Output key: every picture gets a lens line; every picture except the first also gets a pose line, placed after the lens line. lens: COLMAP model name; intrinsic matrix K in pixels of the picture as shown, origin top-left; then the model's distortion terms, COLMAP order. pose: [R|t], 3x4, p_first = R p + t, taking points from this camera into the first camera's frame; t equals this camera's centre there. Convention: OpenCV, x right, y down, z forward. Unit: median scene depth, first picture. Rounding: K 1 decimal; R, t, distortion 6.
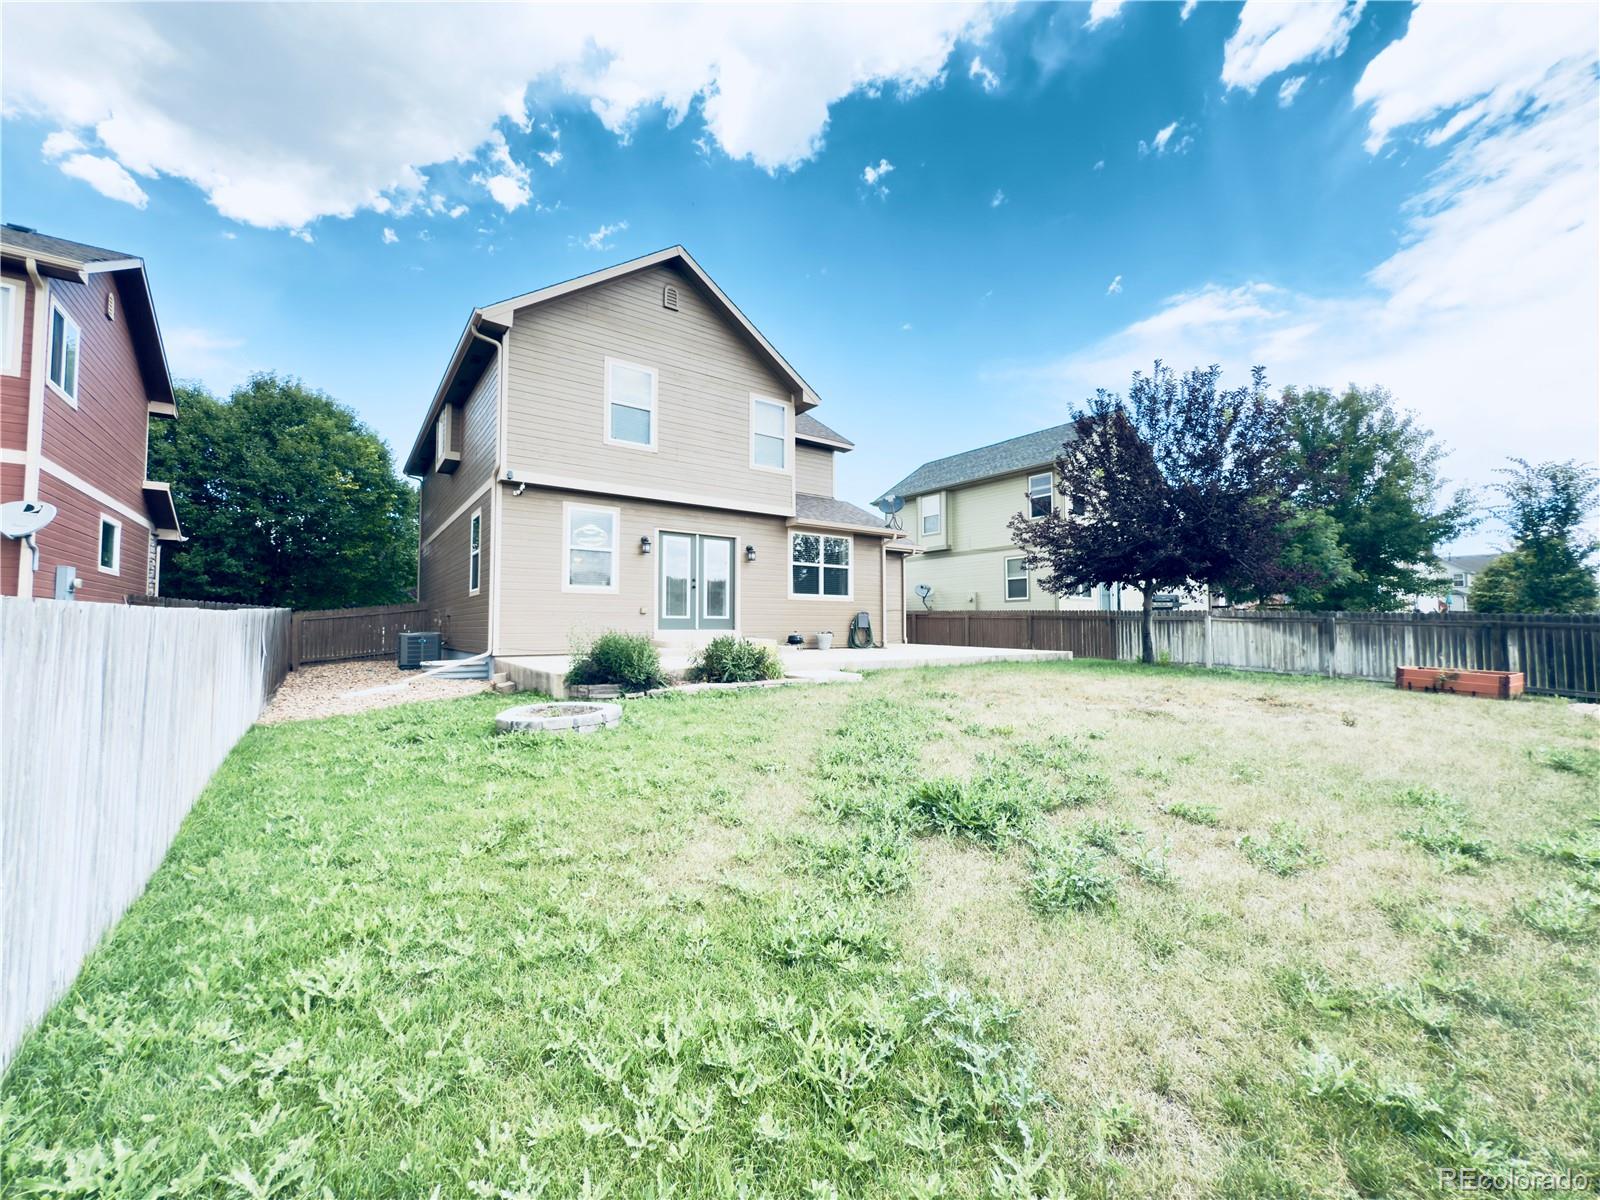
lens RADIAL K [[641.0, 0, 793.6], [0, 641.0, 593.4], [0, 0, 1]] dist [-0.000008, 0.000191]
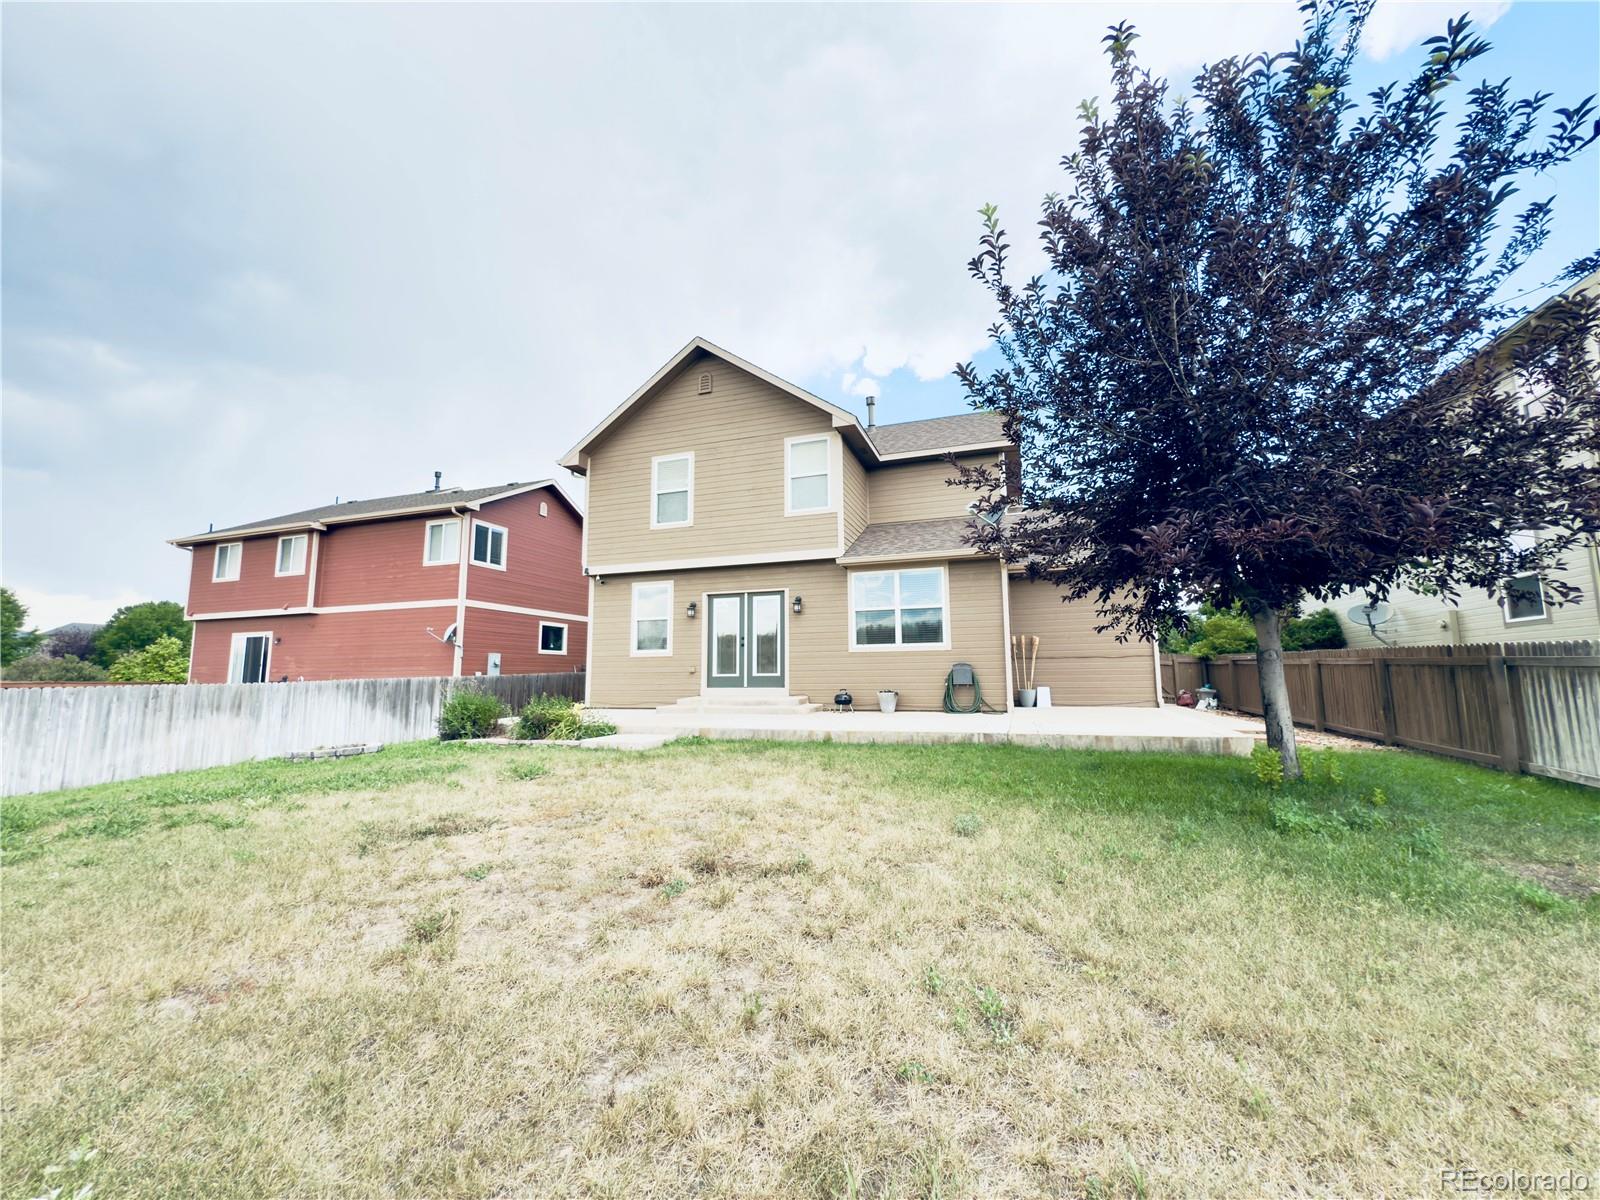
lens RADIAL K [[641.0, 0, 796.4], [0, 641.0, 601.9], [0, 0, 1]] dist [-0.000008, 0.000191]
pose [[0.577597, -0.110098, -0.808863, 0.736319], [0.045372, 0.993661, -0.102852, 0.031238], [0.815060, 0.022707, 0.578932, 0.489607]]
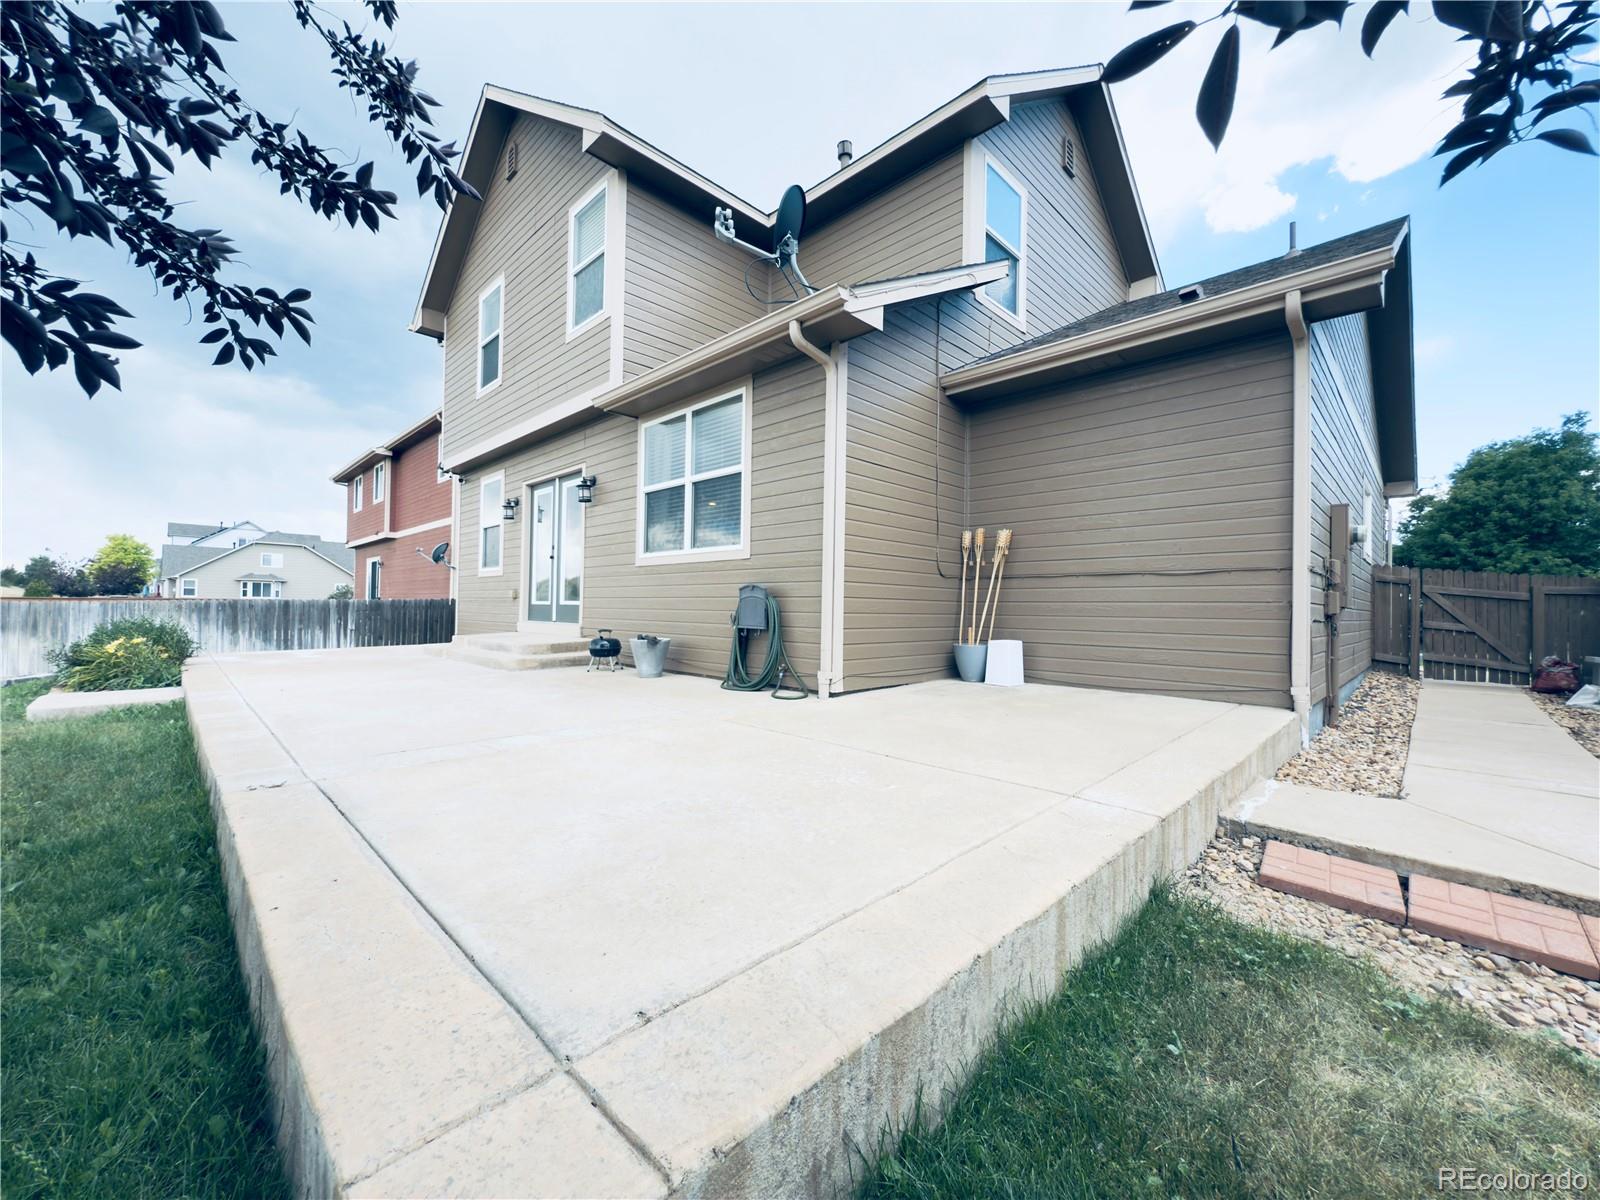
lens RADIAL K [[641.0, 0, 809.1], [0, 641.0, 601.3], [0, 0, 1]] dist [-0.000008, 0.000191]
pose [[0.174075, -0.018296, -0.984562, 0.557136], [0.026531, 0.999552, -0.013884, 0.052828], [0.984375, -0.023704, 0.174483, 1.168637]]
